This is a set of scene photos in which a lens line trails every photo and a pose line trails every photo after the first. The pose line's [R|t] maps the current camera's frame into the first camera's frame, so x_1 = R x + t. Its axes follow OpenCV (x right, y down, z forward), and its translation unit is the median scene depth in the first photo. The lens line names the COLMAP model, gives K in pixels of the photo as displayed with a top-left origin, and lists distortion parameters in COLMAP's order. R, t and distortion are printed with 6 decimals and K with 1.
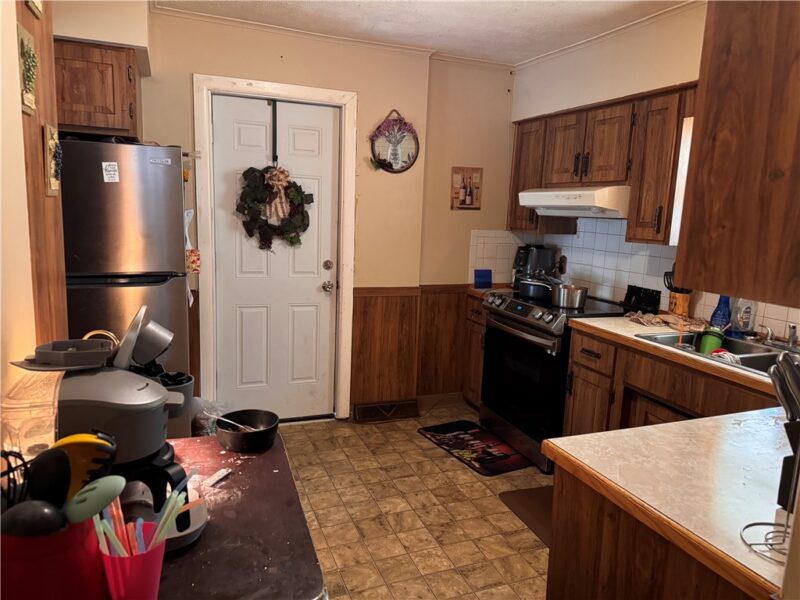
lens RADIAL K [[578.0, 0, 399.2], [0, 578.0, 304.3], [0, 0, 1]] dist [0.134992, -0.187139]
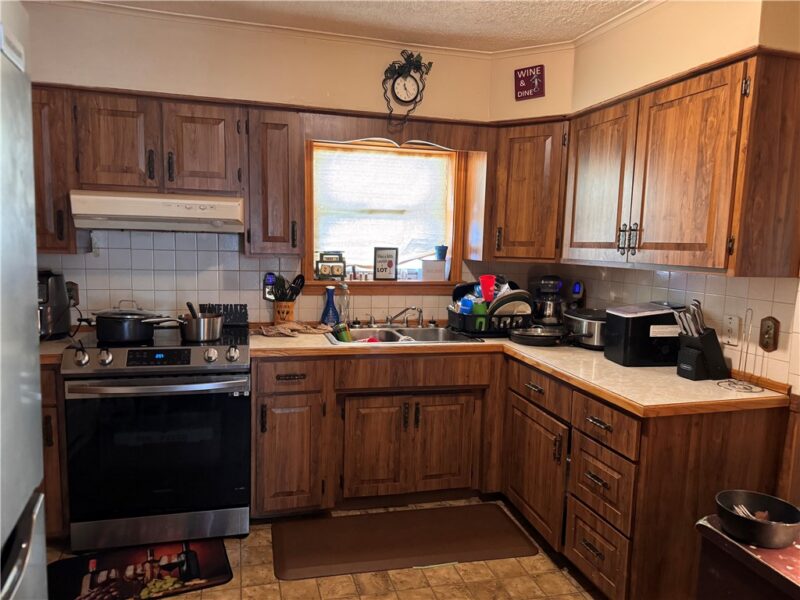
lens RADIAL K [[578.0, 0, 399.2], [0, 578.0, 304.3], [0, 0, 1]] dist [0.134992, -0.187139]
pose [[0.087743, -0.153811, 0.984197, -0.518369], [0.143558, 0.979646, 0.140301, -0.126427], [-0.985744, 0.128979, 0.108038, 0.655281]]
